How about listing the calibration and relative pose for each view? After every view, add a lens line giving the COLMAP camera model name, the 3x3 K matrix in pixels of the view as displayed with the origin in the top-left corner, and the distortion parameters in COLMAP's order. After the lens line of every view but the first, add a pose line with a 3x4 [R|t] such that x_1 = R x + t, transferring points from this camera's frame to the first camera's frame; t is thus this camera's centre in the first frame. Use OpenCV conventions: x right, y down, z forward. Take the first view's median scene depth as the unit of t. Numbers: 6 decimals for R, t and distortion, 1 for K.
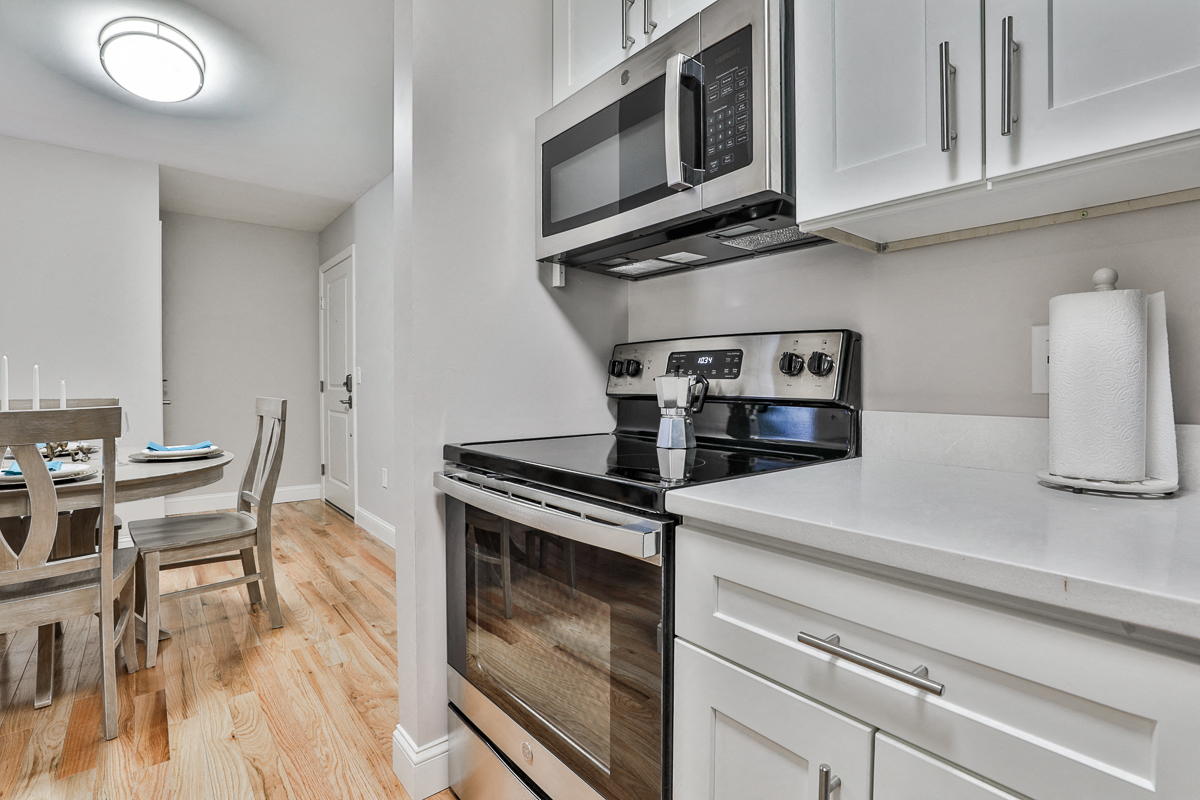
lens RADIAL K [[583.4, 0, 600.5], [0, 583.4, 389.8], [0, 0, 1]] dist [-0.037109, 0.008726]
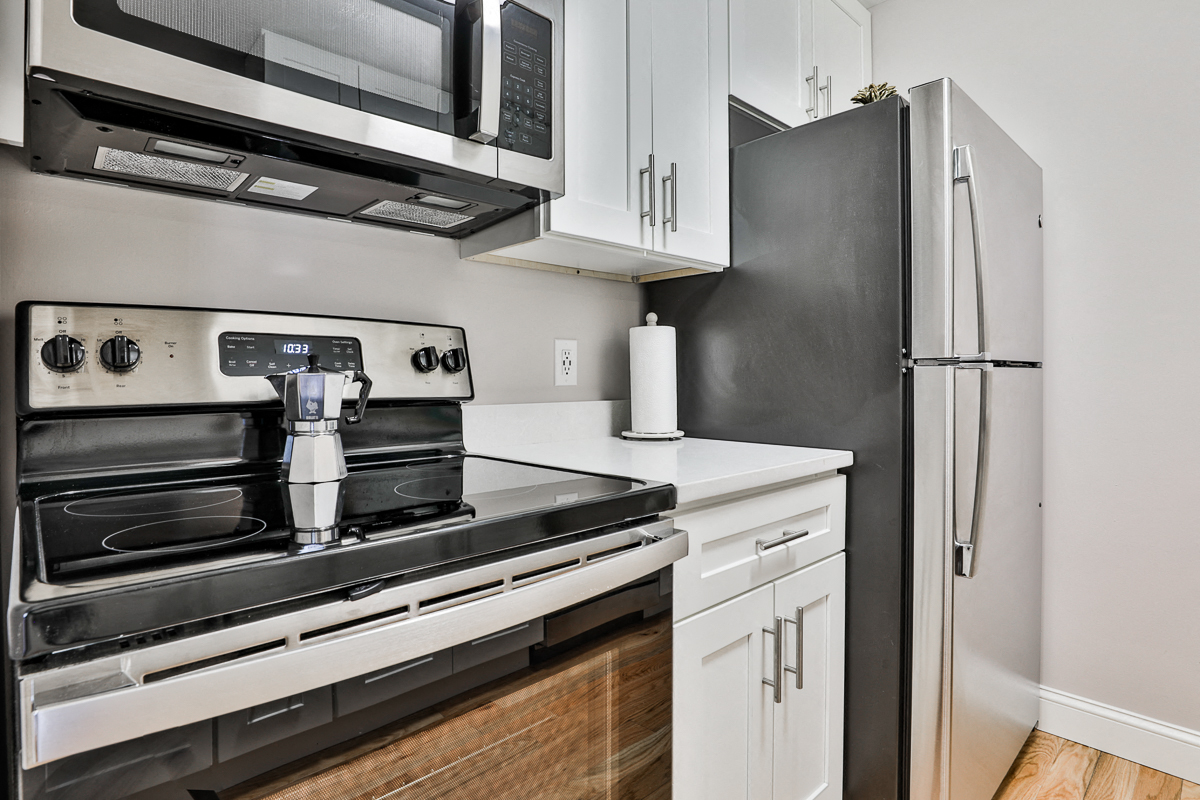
lens RADIAL K [[592.9, 0, 572.7], [0, 592.9, 374.3], [0, 0, 1]] dist [-0.033302, 0.008095]
pose [[-0.037743, 0.000129, 0.999287, -0.592662], [0.020256, 0.999795, 0.000636, -0.015951], [-0.999082, 0.020266, -0.037738, 0.788129]]
